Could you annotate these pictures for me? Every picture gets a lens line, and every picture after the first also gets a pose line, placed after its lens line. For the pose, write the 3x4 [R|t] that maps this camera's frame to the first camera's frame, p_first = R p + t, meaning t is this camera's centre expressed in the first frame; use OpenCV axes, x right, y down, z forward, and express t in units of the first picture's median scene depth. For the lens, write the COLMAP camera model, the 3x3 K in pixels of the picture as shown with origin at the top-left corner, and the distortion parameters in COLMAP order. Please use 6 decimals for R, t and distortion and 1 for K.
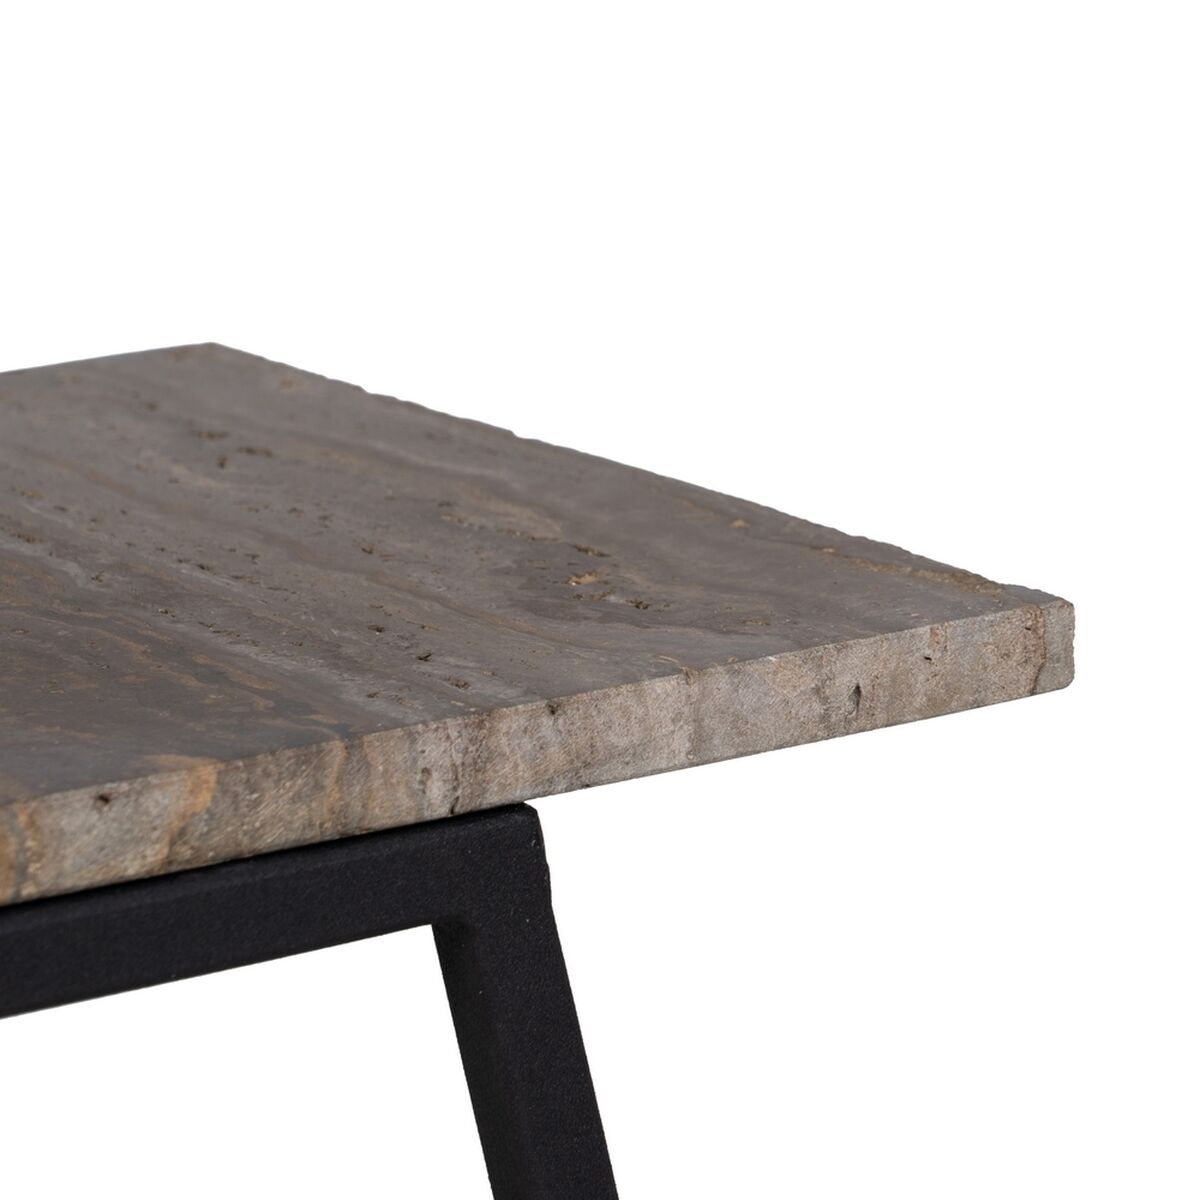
lens RADIAL K [[8736.2, 0, 600.0], [0, 8736.2, 600.1], [0, 0, 1]] dist [-0.054019, 0.000000]
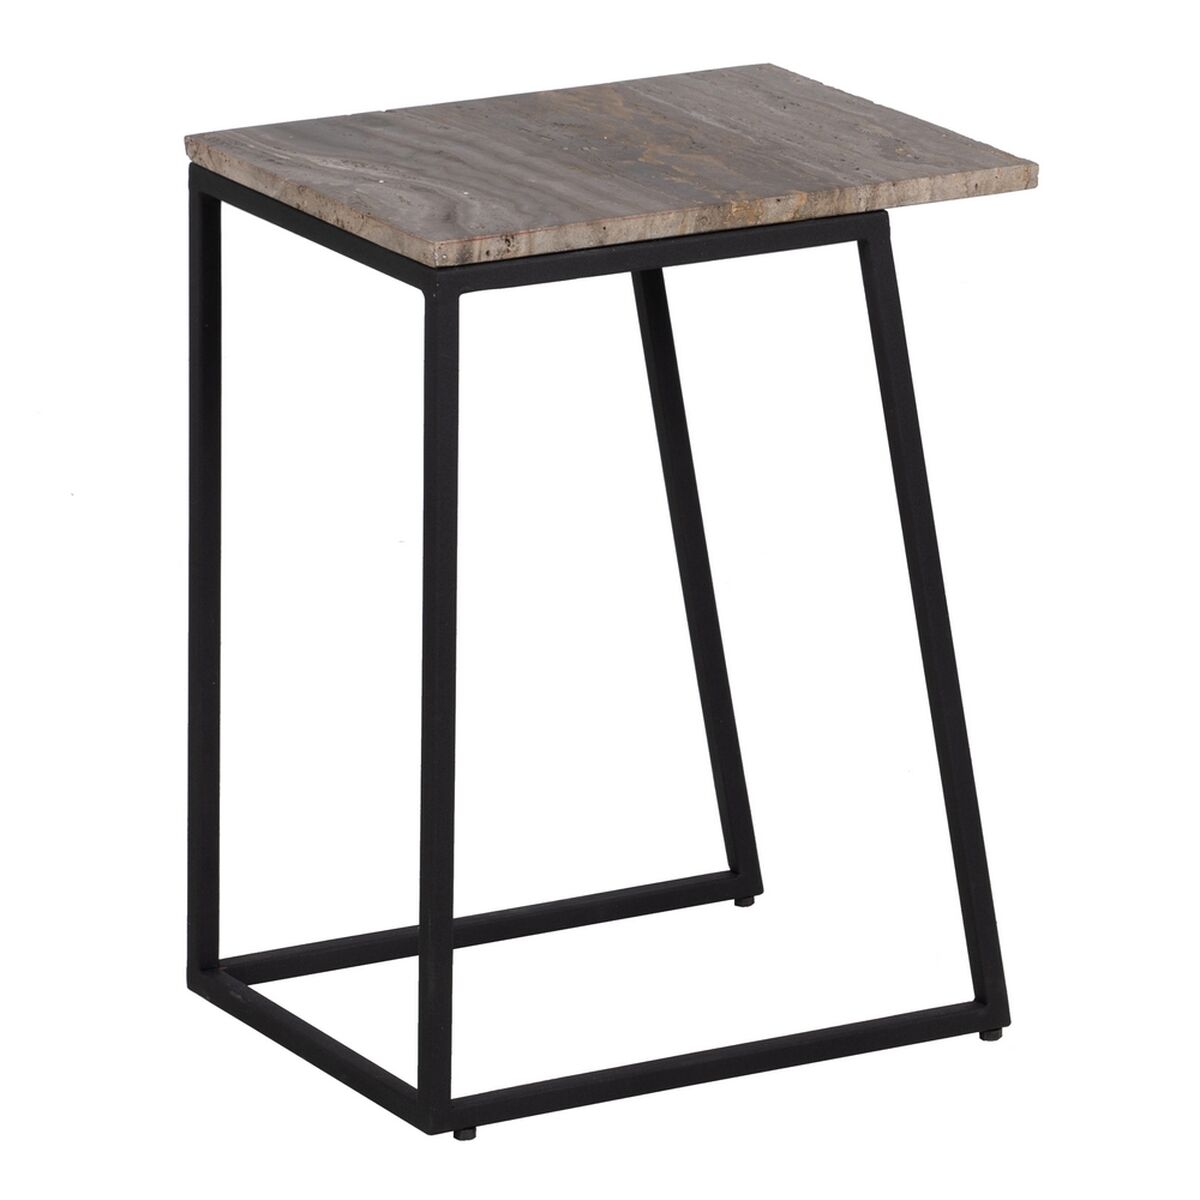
lens RADIAL K [[8736.2, 0, 599.9], [0, 8736.2, 599.8], [0, 0, 1]] dist [-0.054019, 0.000000]
pose [[0.998337, 0.056889, -0.009269, -0.081493], [-0.056341, 0.997090, 0.051358, 0.004653], [0.012163, -0.050750, 0.998637, -2.577237]]
